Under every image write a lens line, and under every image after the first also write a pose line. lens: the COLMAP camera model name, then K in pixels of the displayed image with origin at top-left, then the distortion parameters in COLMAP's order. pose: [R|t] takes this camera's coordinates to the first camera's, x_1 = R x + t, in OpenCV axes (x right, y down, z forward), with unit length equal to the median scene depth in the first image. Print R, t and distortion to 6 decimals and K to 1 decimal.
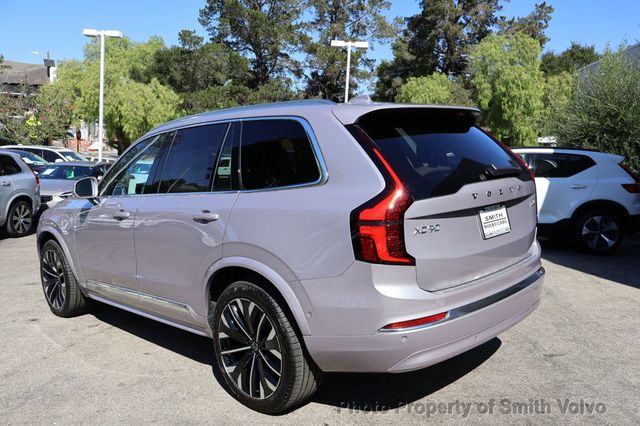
lens RADIAL K [[552.5, 0, 319.5], [0, 552.5, 213.5], [0, 0, 1]] dist [-0.000176, -0.006942]
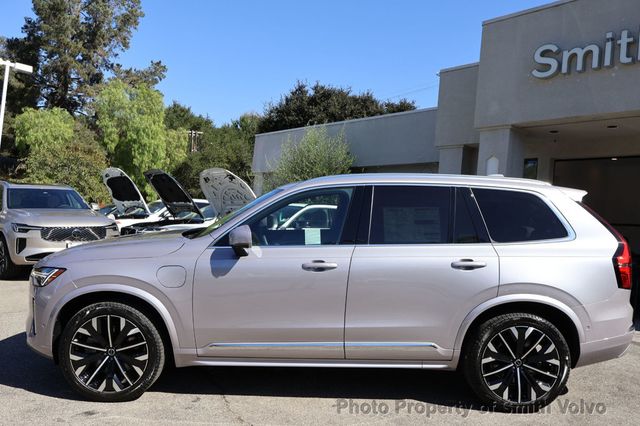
lens RADIAL K [[552.5, 0, 320.3], [0, 552.5, 212.0], [0, 0, 1]] dist [-0.000176, -0.006942]
pose [[0.697022, 0.043798, 0.715711, -0.155082], [0.013673, 0.997140, -0.074336, -0.002657], [-0.716919, 0.061600, 0.694430, 0.045406]]
